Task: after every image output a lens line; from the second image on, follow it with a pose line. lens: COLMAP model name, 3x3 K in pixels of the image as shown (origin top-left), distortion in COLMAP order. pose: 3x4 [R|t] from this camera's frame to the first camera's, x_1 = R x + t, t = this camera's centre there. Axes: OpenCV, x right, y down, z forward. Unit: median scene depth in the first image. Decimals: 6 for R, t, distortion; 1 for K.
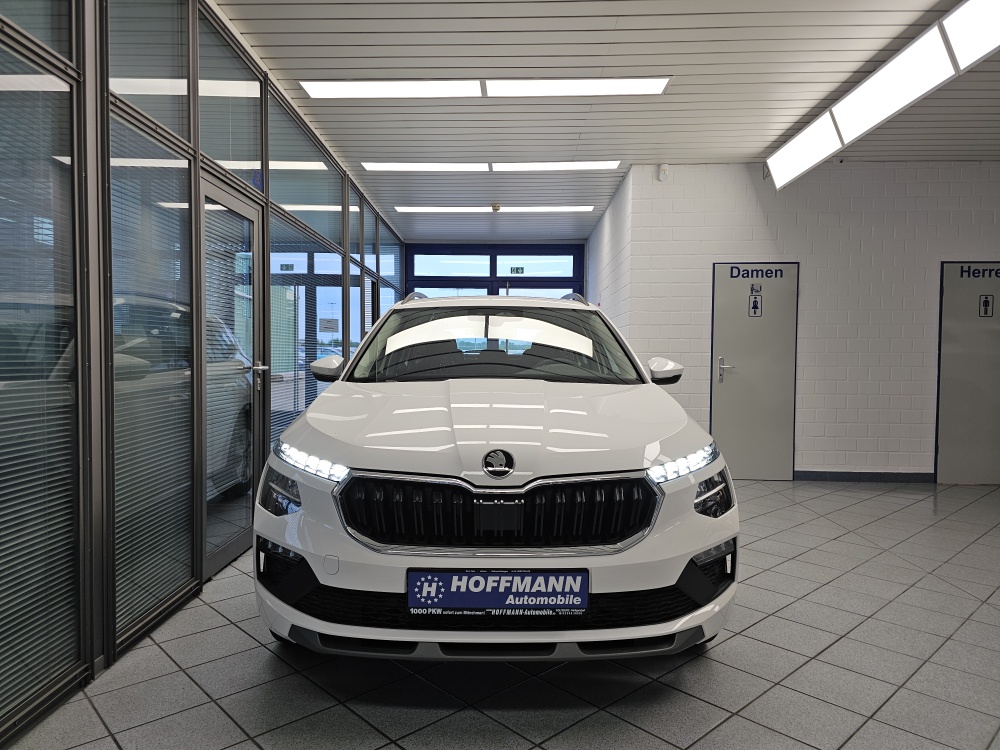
lens RADIAL K [[751.1, 0, 485.2], [0, 751.1, 378.1], [0, 0, 1]] dist [0.097010, -0.127971]
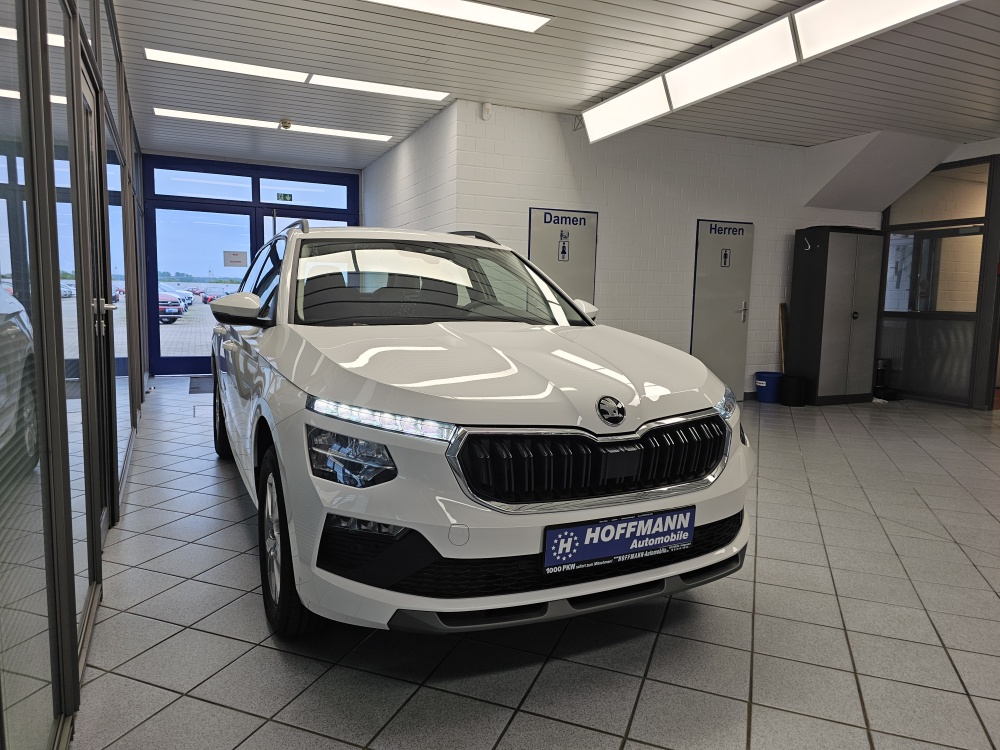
lens RADIAL K [[751.1, 0, 485.2], [0, 751.1, 378.1], [0, 0, 1]] dist [0.097010, -0.127971]
pose [[0.876712, -0.041243, 0.479243, -0.603136], [0.000978, 0.996468, 0.083965, -0.010440], [-0.481014, -0.073145, 0.873656, 0.232280]]
